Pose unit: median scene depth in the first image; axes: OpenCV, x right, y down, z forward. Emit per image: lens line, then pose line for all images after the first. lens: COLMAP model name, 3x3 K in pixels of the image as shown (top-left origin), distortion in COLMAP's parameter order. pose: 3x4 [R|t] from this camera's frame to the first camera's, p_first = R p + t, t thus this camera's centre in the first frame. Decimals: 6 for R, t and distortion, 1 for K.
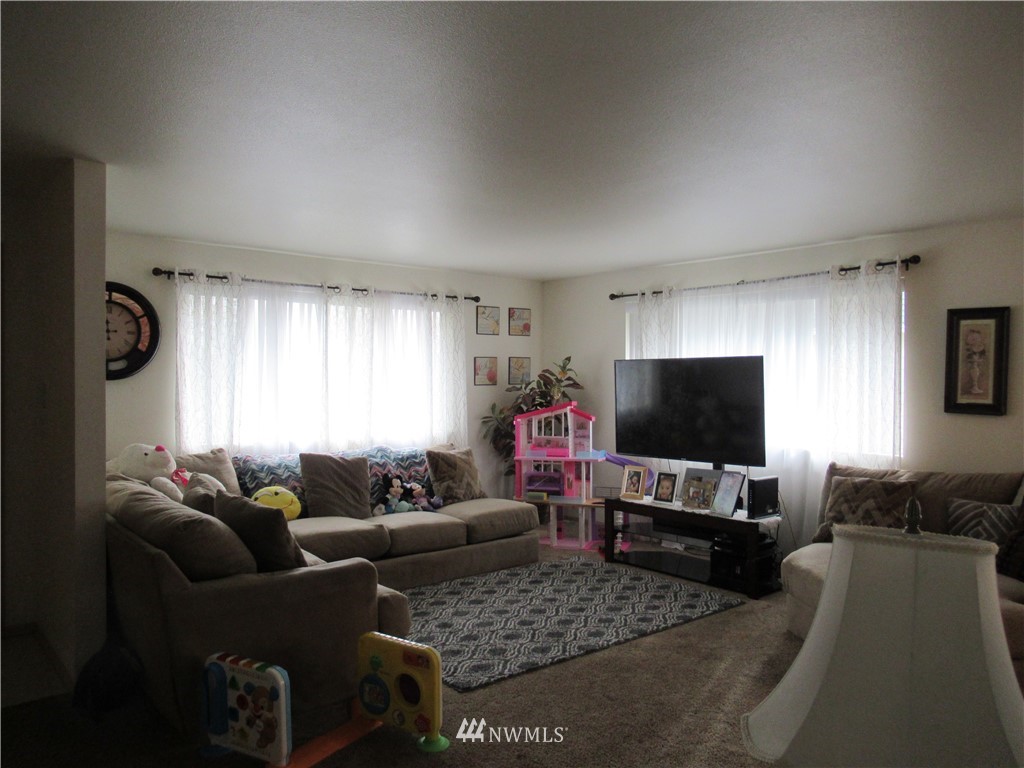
lens RADIAL K [[765.2, 0, 509.3], [0, 765.2, 387.2], [0, 0, 1]] dist [-0.010313, -0.000901]
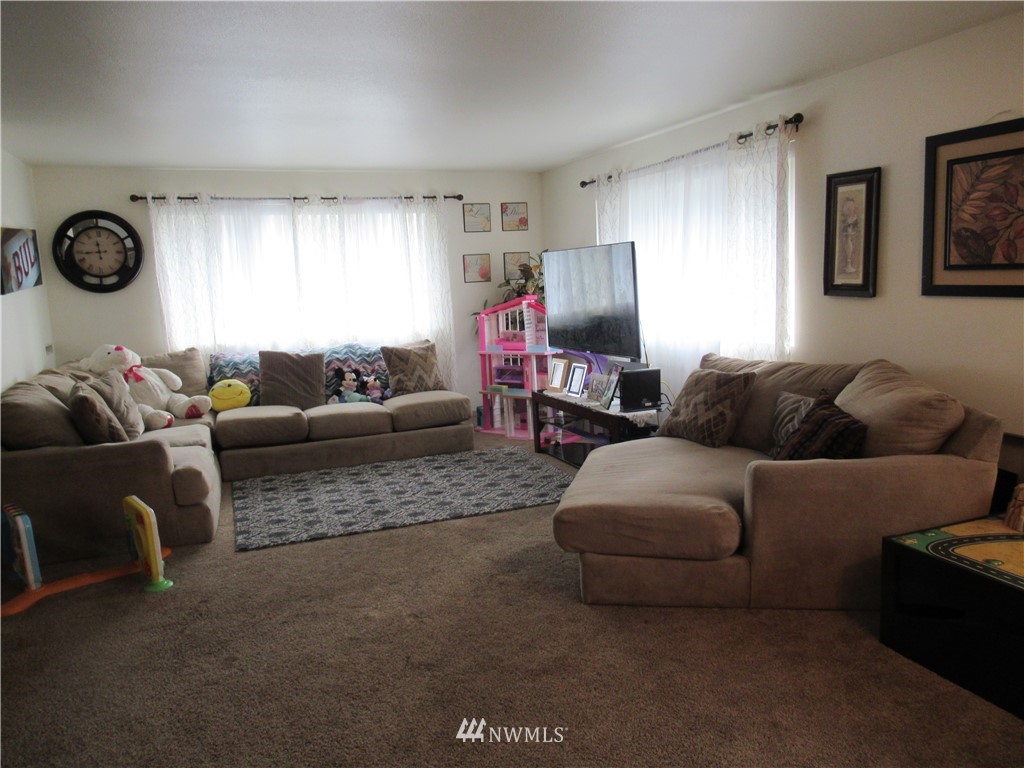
lens RADIAL K [[765.2, 0, 506.6], [0, 765.2, 389.7], [0, 0, 1]] dist [-0.010313, -0.000901]
pose [[0.948459, 0.003459, -0.316880, 0.447591], [0.040753, 0.990306, 0.132789, 0.007876], [0.314268, -0.138859, 0.939124, 0.037291]]
